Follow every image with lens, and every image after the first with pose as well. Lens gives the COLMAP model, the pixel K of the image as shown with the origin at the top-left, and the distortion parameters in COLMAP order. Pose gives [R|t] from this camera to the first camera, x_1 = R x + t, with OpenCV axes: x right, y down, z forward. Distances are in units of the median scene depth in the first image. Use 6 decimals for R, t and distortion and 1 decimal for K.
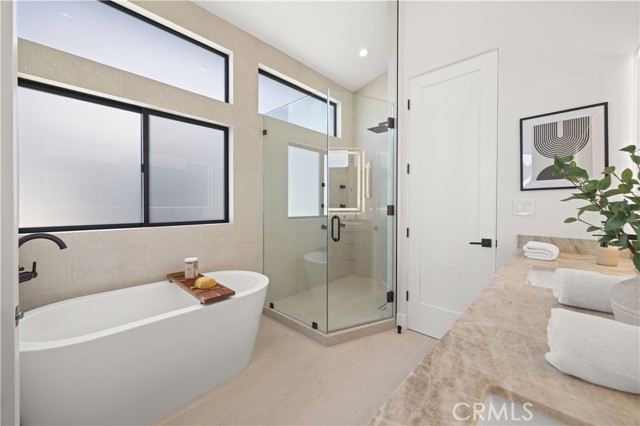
lens RADIAL K [[252.7, 0, 318.0], [0, 252.7, 209.4], [0, 0, 1]] dist [-0.000683, -0.000073]
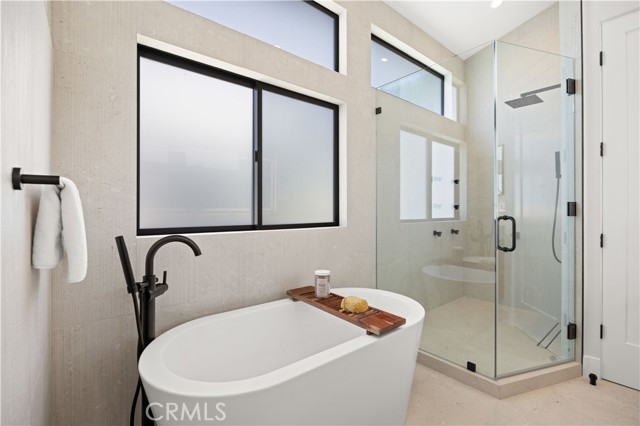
lens RADIAL K [[292.3, 0, 317.3], [0, 292.3, 212.0], [0, 0, 1]] dist [-0.010526, 0.000077]
pose [[0.989742, -0.003179, -0.142832, -0.345008], [0.001747, 0.999947, -0.010150, 0.021207], [0.142857, 0.009796, 0.989695, 0.106386]]
